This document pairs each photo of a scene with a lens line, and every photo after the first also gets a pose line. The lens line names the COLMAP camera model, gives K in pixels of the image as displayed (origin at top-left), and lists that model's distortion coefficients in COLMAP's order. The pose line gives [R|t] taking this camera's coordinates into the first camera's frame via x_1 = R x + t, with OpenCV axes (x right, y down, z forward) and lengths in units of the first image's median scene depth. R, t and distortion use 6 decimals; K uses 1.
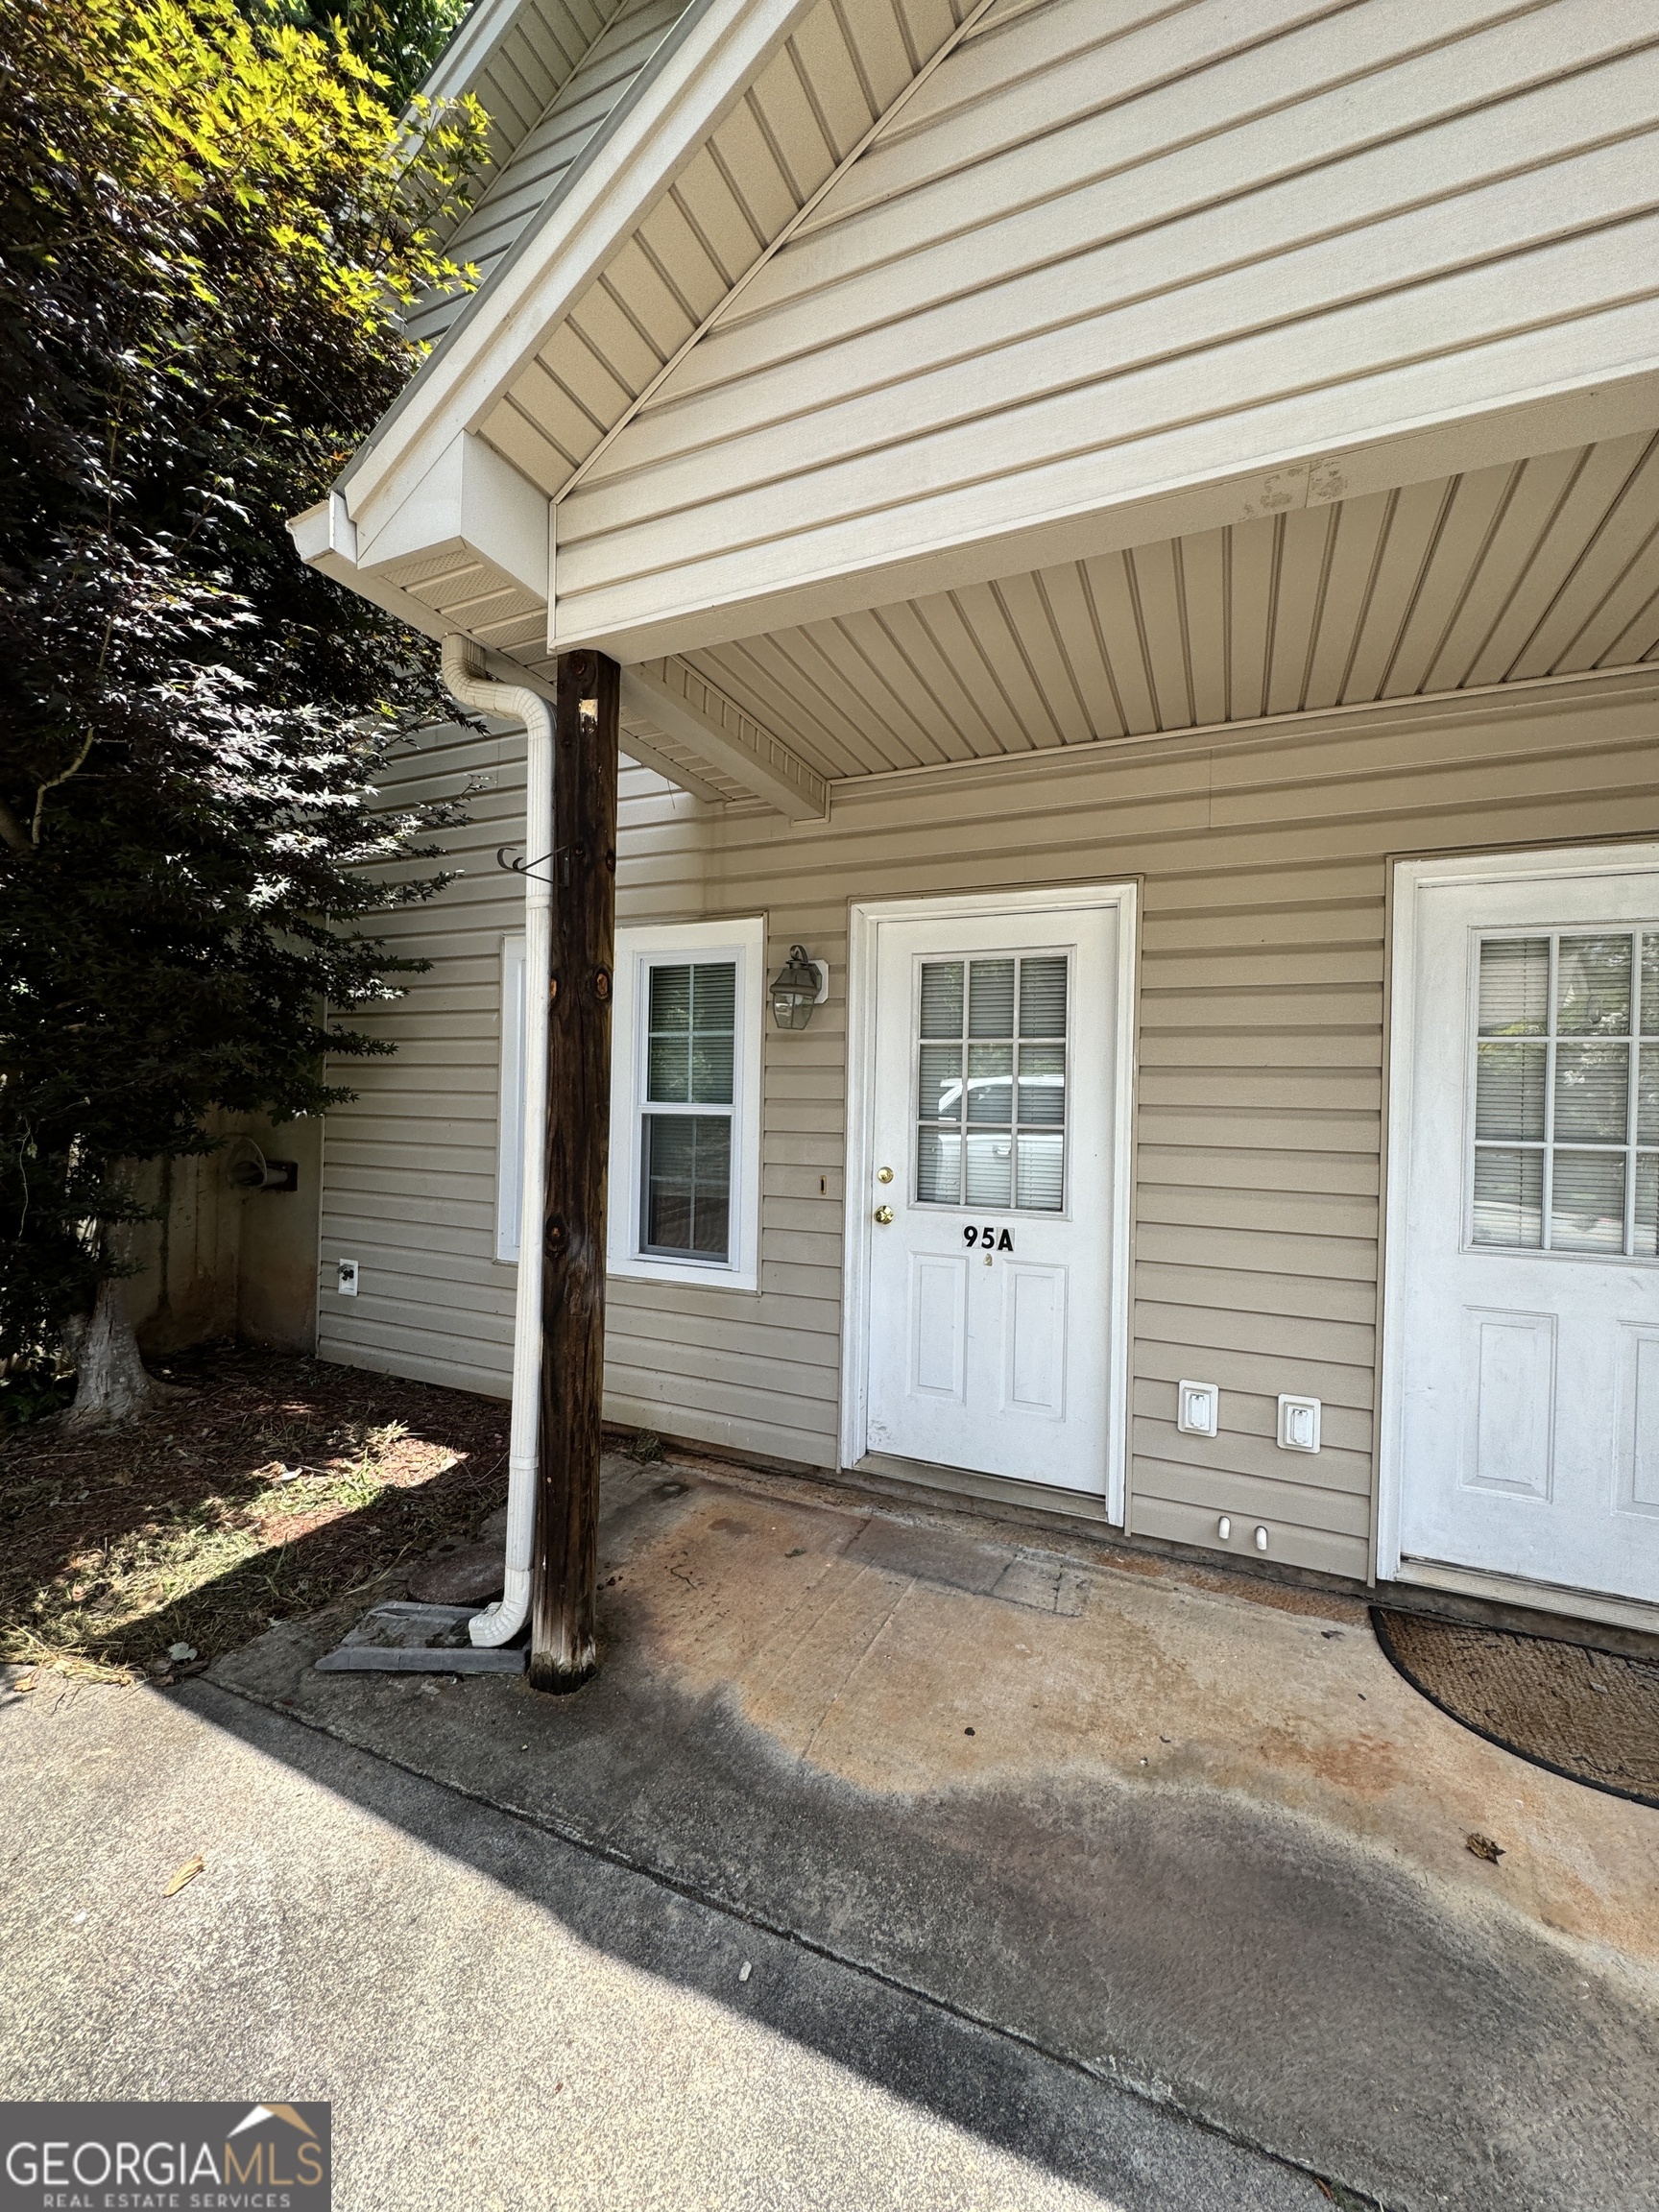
lens RADIAL K [[891.5, 0, 833.5], [0, 891.5, 1109.1], [0, 0, 1]] dist [-0.003551, 0.000162]
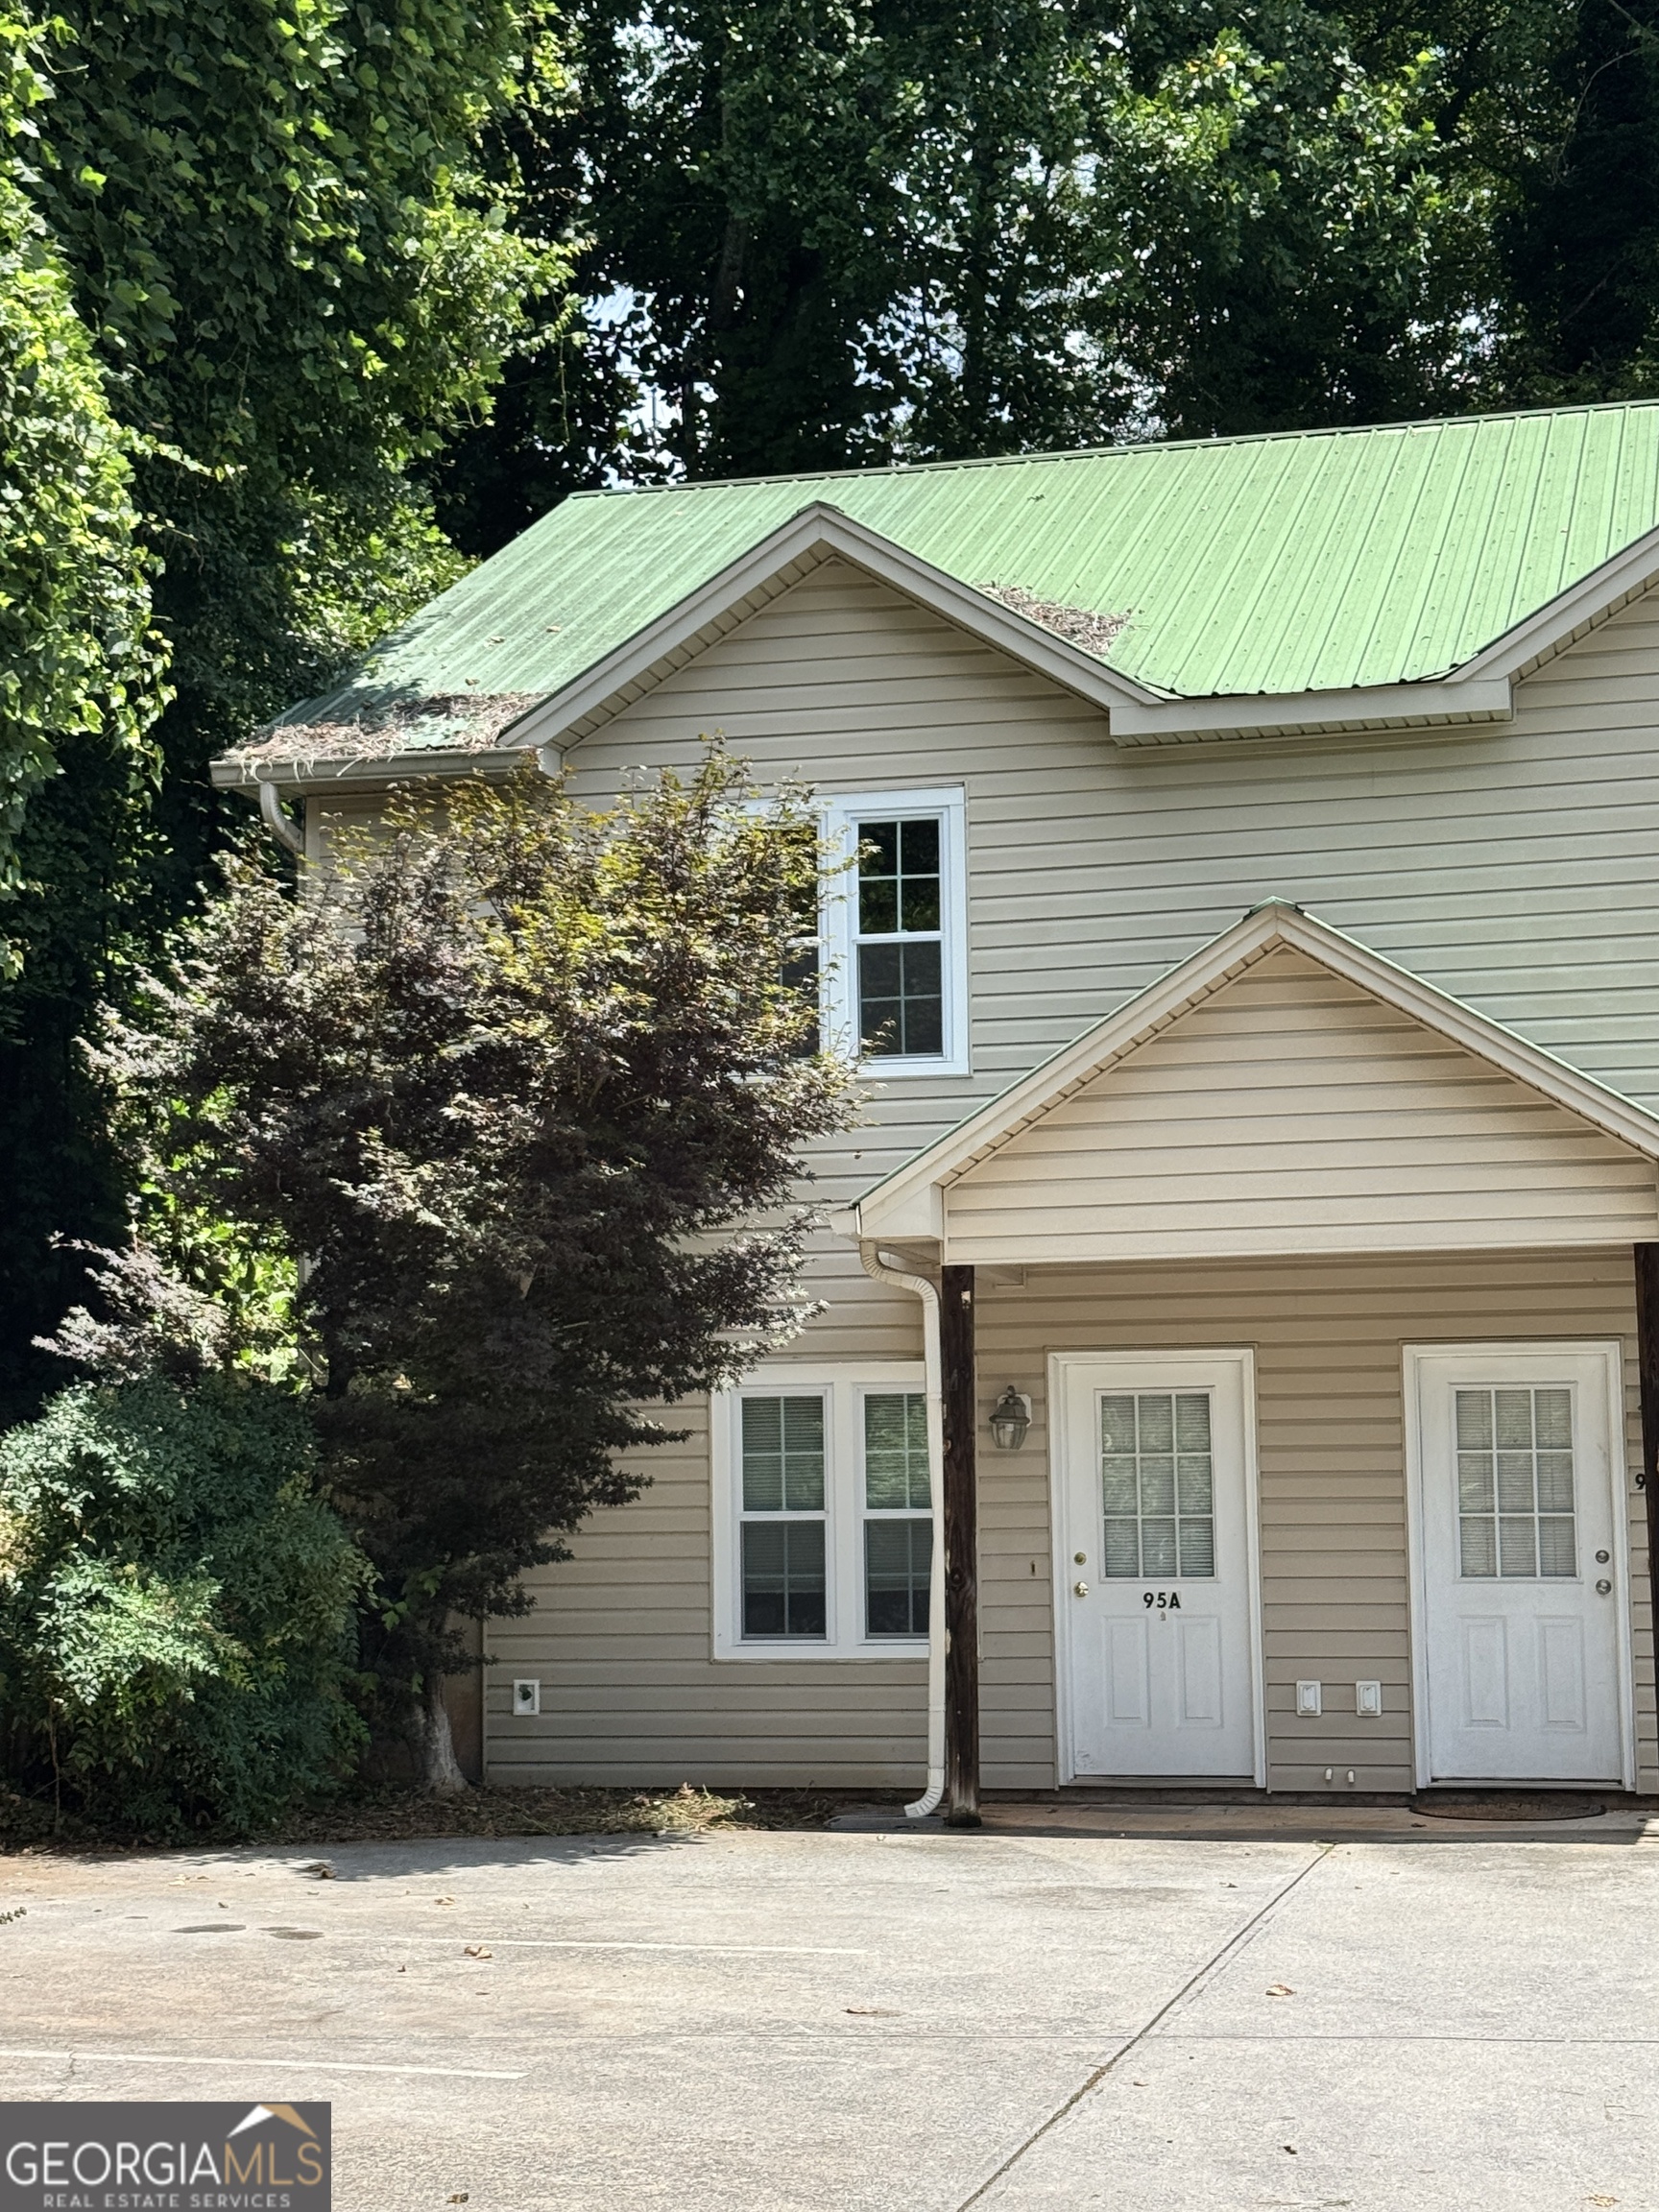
lens RADIAL K [[3849.9, 0, 829.5], [0, 3849.9, 1106.0], [0, 0, 1]] dist [0.027626, 0.076806]
pose [[0.982411, -0.015249, 0.186106, -1.401577], [0.035782, 0.993564, -0.107475, 0.009151], [-0.183269, 0.112244, 0.976634, -4.713365]]
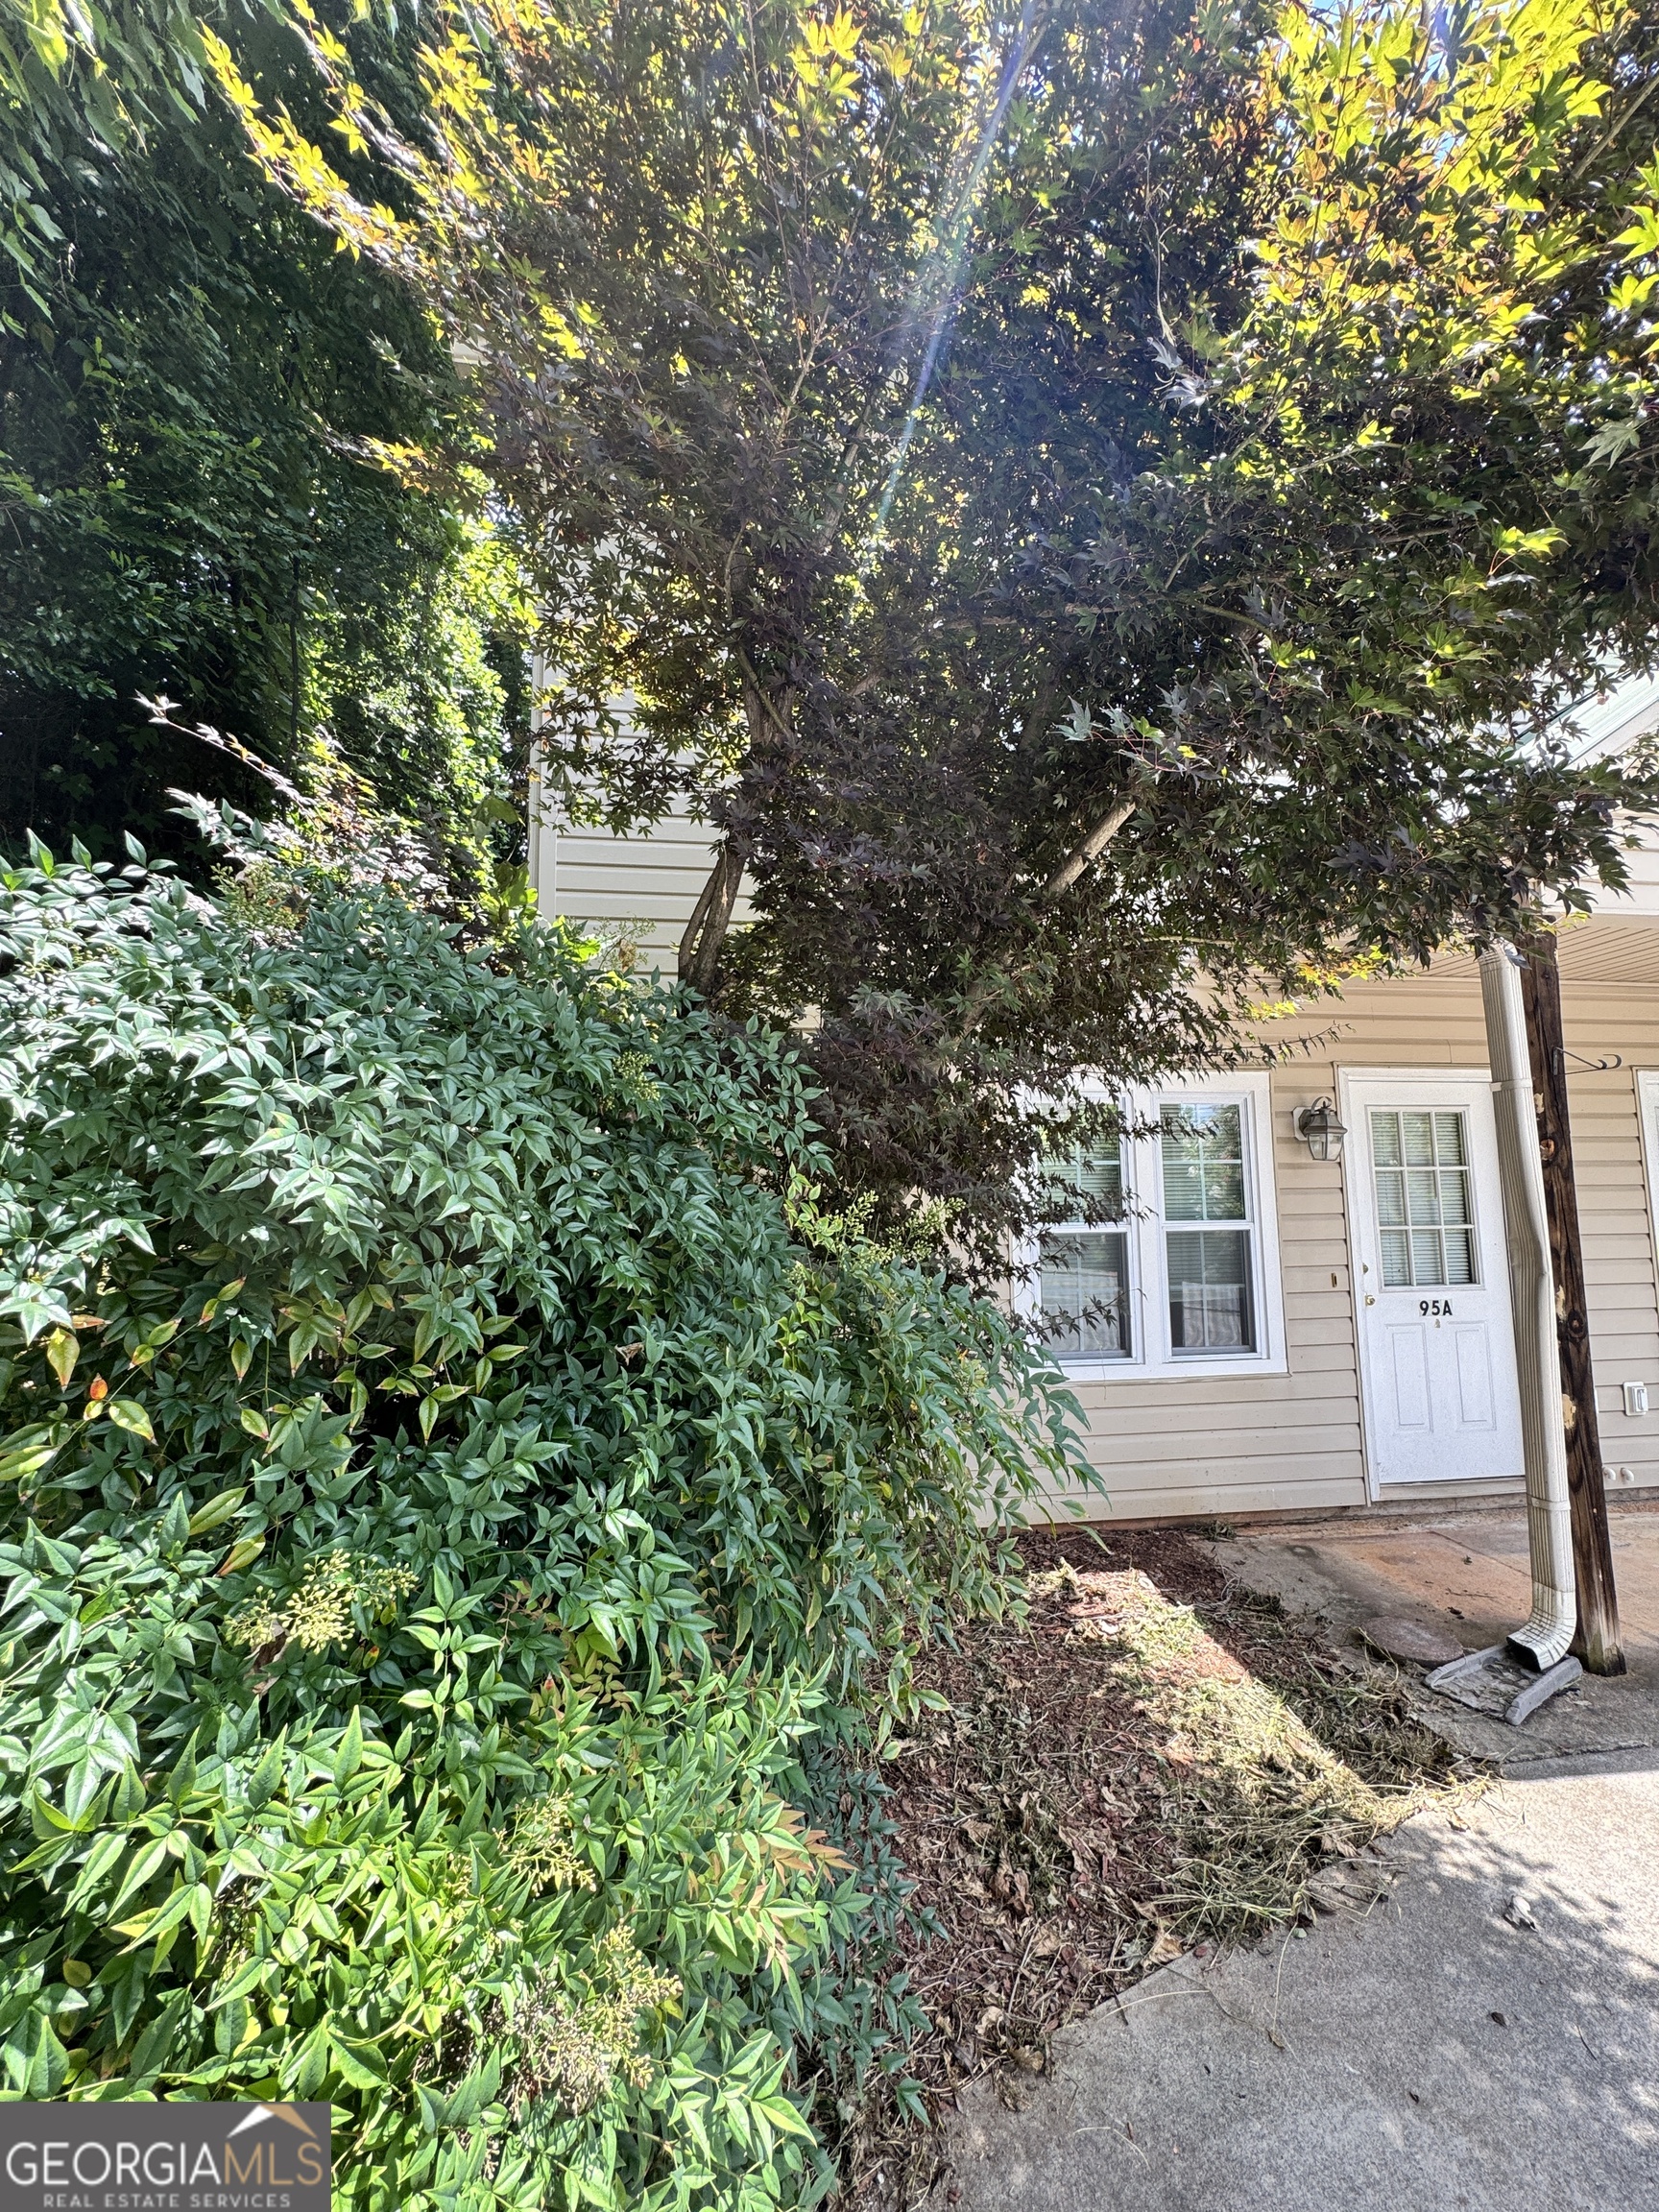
lens RADIAL K [[882.7, 0, 836.0], [0, 882.7, 1109.4], [0, 0, 1]] dist [-0.001638, -0.000037]
pose [[0.848339, 0.020984, 0.529038, -1.380429], [0.031521, 0.995440, -0.090029, -0.072963], [-0.528515, 0.093051, 0.843809, 0.292568]]
